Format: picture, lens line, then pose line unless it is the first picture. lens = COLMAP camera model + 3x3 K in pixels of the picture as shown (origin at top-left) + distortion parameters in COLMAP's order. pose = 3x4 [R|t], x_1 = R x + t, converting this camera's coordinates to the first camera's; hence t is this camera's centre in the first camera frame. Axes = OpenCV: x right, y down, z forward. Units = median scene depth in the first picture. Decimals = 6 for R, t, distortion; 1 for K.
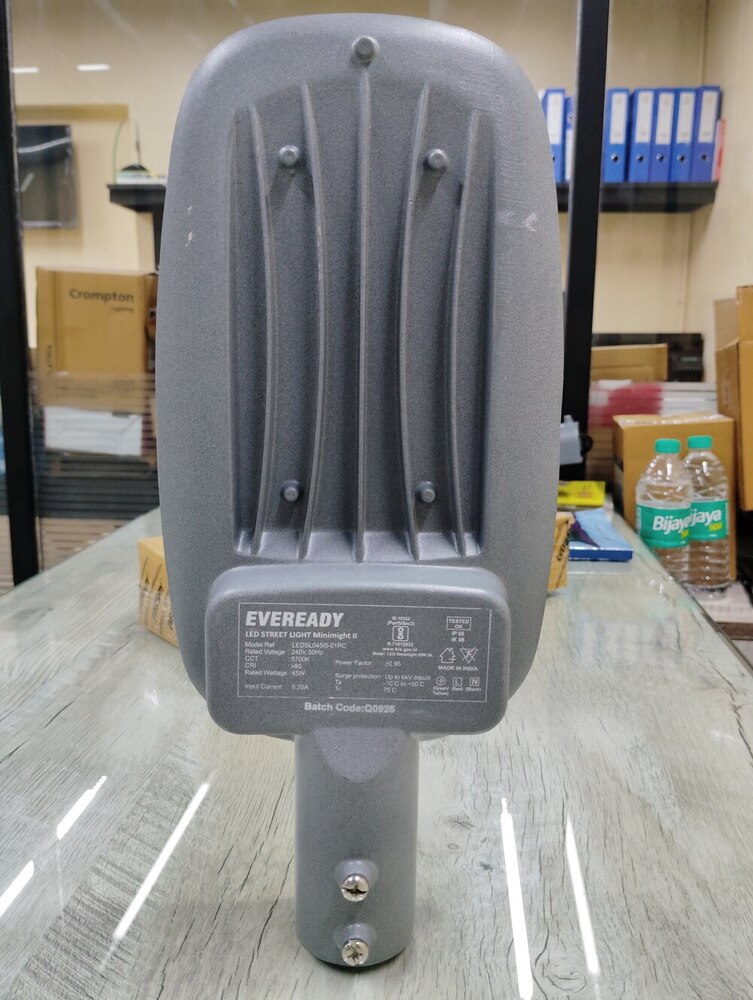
lens RADIAL K [[852.0, 0, 380.0], [0, 852.0, 483.9], [0, 0, 1]] dist [0.015978, -0.007945]
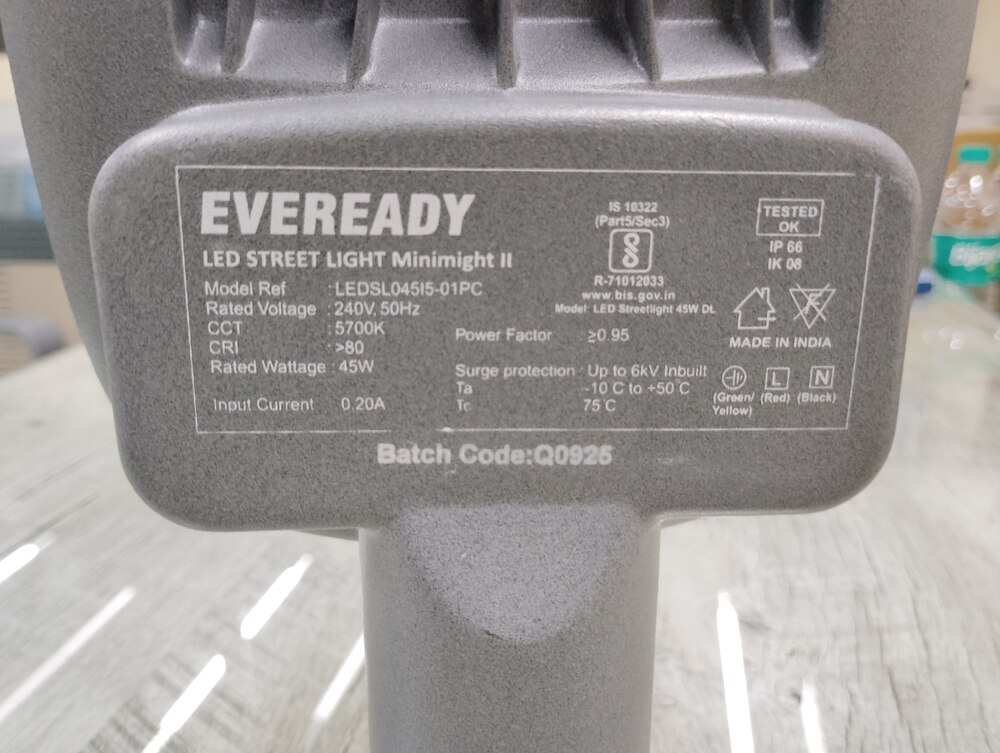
lens RADIAL K [[850.5, 0, 500.0], [0, 850.5, 376.5], [0, 0, 1]] dist [0.009719, -0.016014]
pose [[0.999231, -0.026854, 0.028573, -0.043999], [0.023395, 0.993069, 0.115178, 0.185629], [-0.031468, -0.114421, 0.992934, 0.631252]]
